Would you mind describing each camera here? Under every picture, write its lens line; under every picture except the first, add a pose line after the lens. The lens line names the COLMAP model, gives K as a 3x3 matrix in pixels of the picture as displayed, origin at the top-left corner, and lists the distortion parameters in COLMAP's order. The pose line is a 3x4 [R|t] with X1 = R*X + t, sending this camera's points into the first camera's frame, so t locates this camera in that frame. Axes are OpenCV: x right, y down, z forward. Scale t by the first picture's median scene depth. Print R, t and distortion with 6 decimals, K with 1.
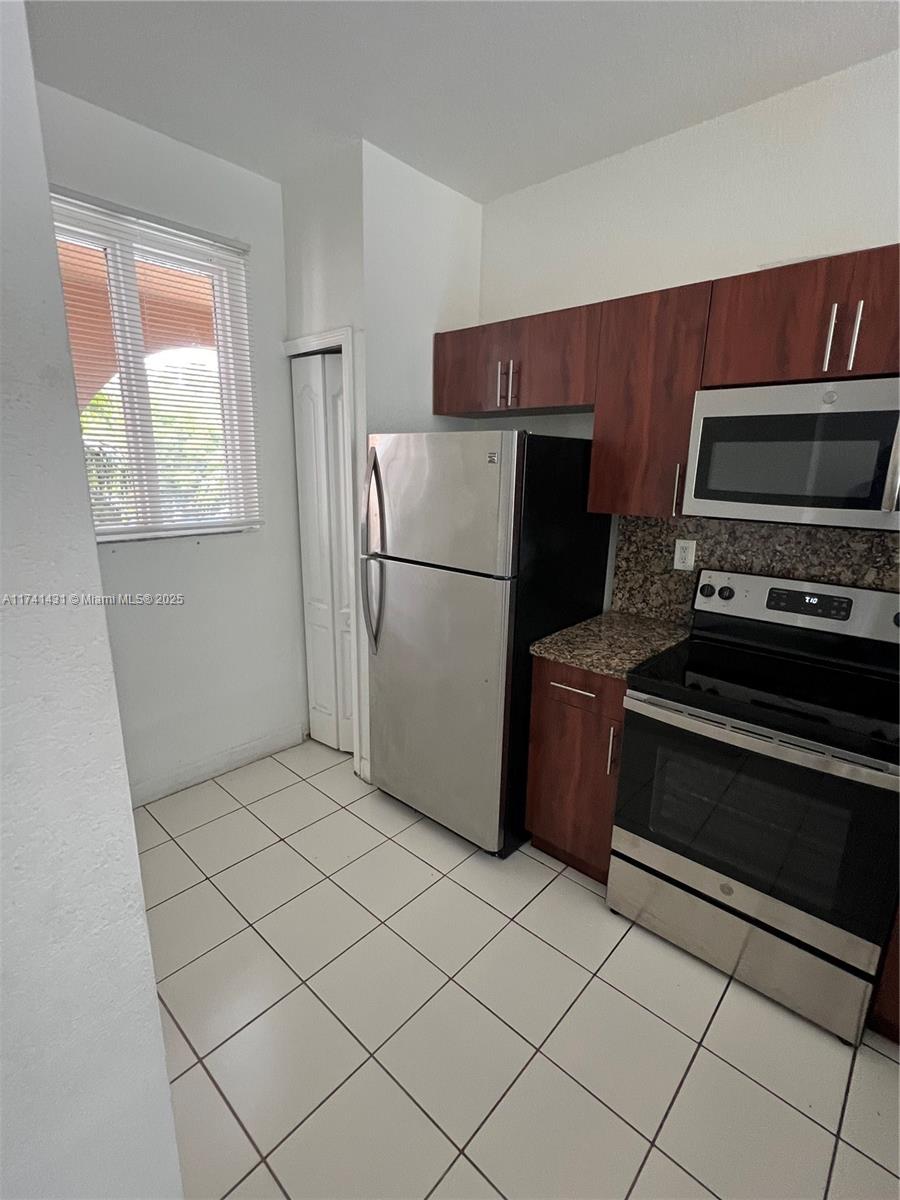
lens RADIAL K [[560.3, 0, 446.9], [0, 560.3, 601.5], [0, 0, 1]] dist [-0.002071, 0.000174]
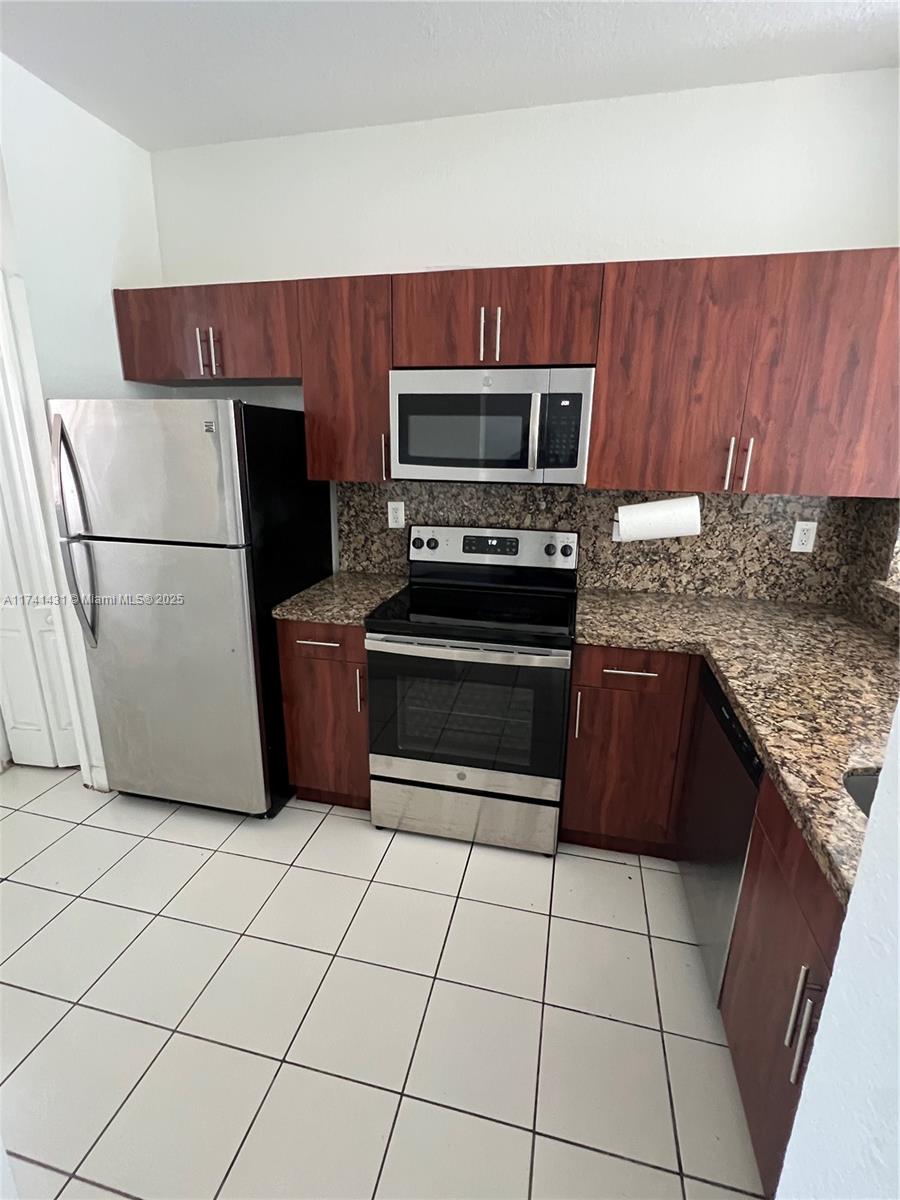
lens RADIAL K [[560.3, 0, 449.0], [0, 560.3, 604.0], [0, 0, 1]] dist [-0.002071, 0.000174]
pose [[0.872682, -0.136500, 0.468822, -0.049817], [0.116055, 0.990601, 0.072390, 0.029285], [-0.474296, -0.008764, 0.880322, -0.073503]]
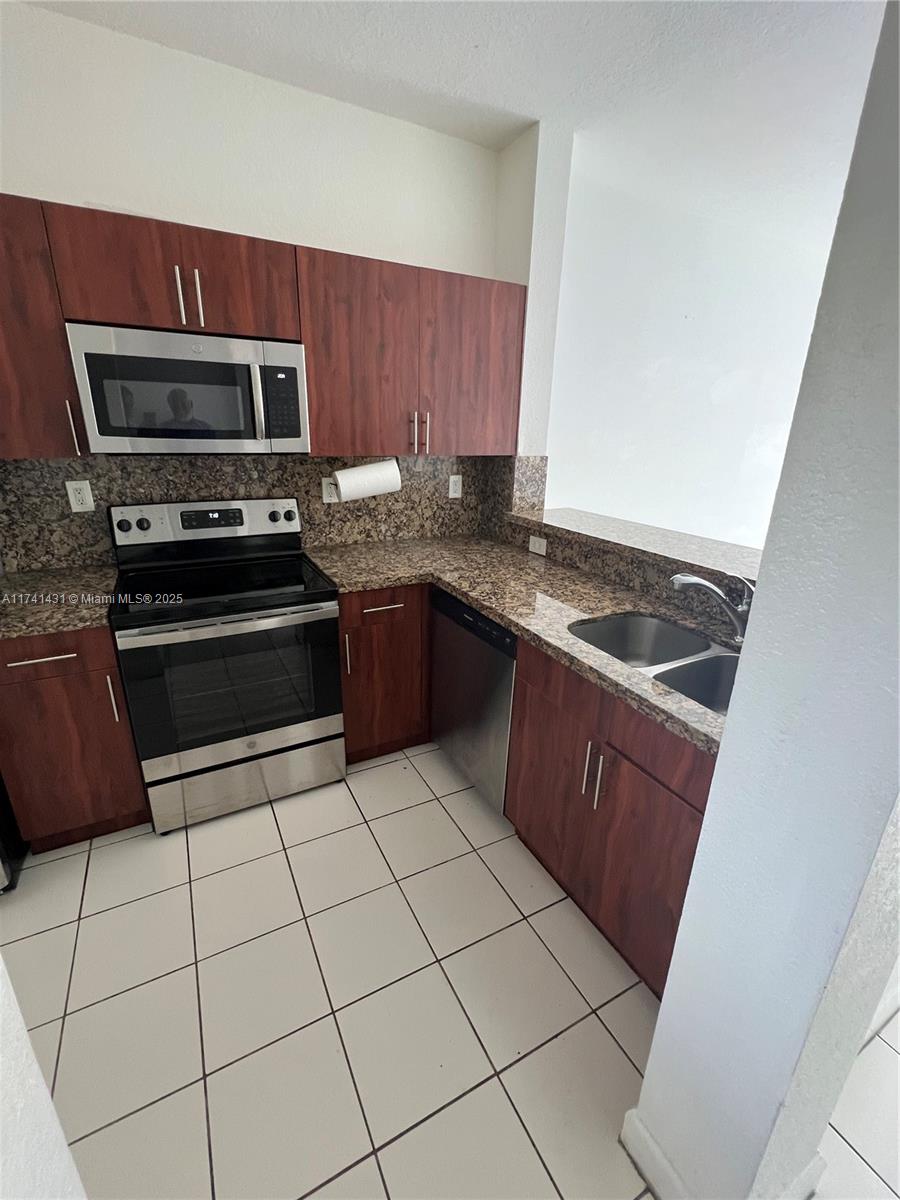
lens RADIAL K [[518.2, 0, 450.3], [0, 518.2, 602.3], [0, 0, 1]] dist [0.001794, -0.000937]
pose [[0.334402, -0.317441, 0.887359, -0.244289], [0.205728, 0.943445, 0.259976, -0.010756], [-0.919702, 0.095619, 0.380797, 0.070168]]
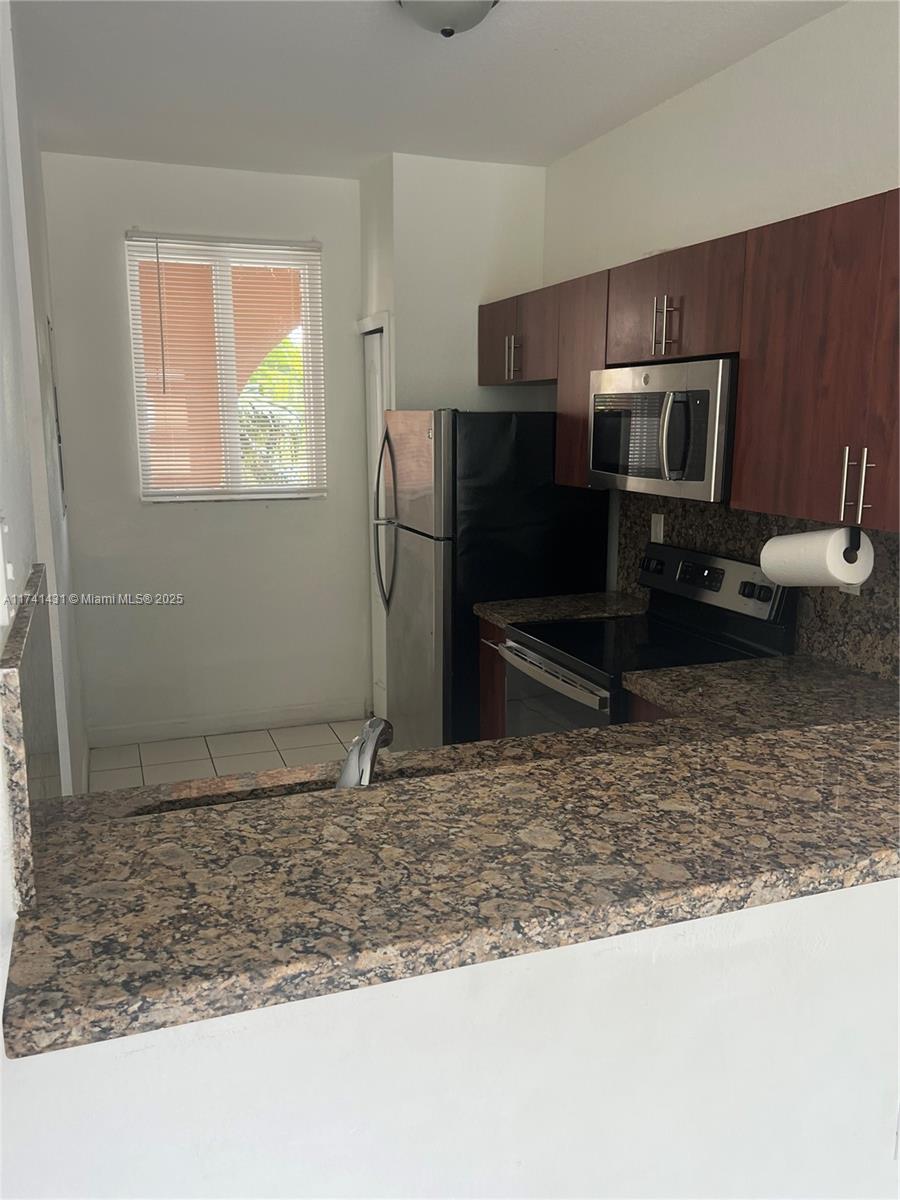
lens RADIAL K [[983.7, 0, 458.9], [0, 983.7, 606.1], [0, 0, 1]] dist [0.037180, -0.022318]
pose [[0.887711, 0.072277, -0.454692, 0.945362], [-0.095721, 0.994994, -0.028717, 0.132091], [0.450341, 0.069015, 0.890186, -0.660493]]
